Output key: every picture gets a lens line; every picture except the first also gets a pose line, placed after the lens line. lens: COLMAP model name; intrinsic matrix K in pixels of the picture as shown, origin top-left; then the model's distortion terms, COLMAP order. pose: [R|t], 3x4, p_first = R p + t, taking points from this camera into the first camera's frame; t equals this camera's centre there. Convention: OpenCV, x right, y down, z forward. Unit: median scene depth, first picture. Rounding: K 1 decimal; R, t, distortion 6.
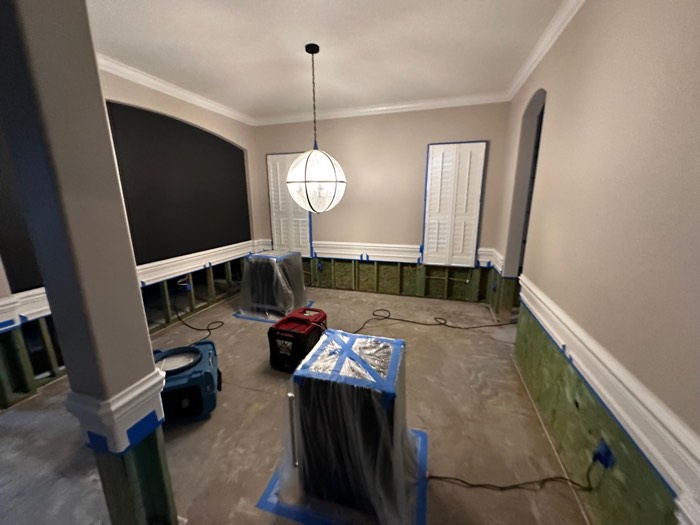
lens RADIAL K [[279.3, 0, 350.0], [0, 279.3, 262.5], [0, 0, 1]] dist [0.000394, 0.000186]
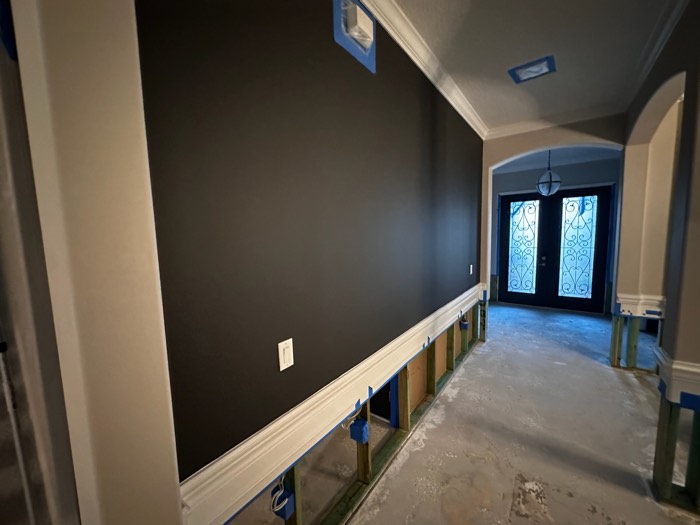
lens RADIAL K [[279.3, 0, 350.0], [0, 279.3, 262.5], [0, 0, 1]] dist [0.000394, 0.000186]
pose [[-0.333726, 0.106258, -0.936662, 0.971684], [-0.186595, 0.966520, 0.176127, 0.053846], [0.924018, 0.233555, -0.302726, -0.230033]]
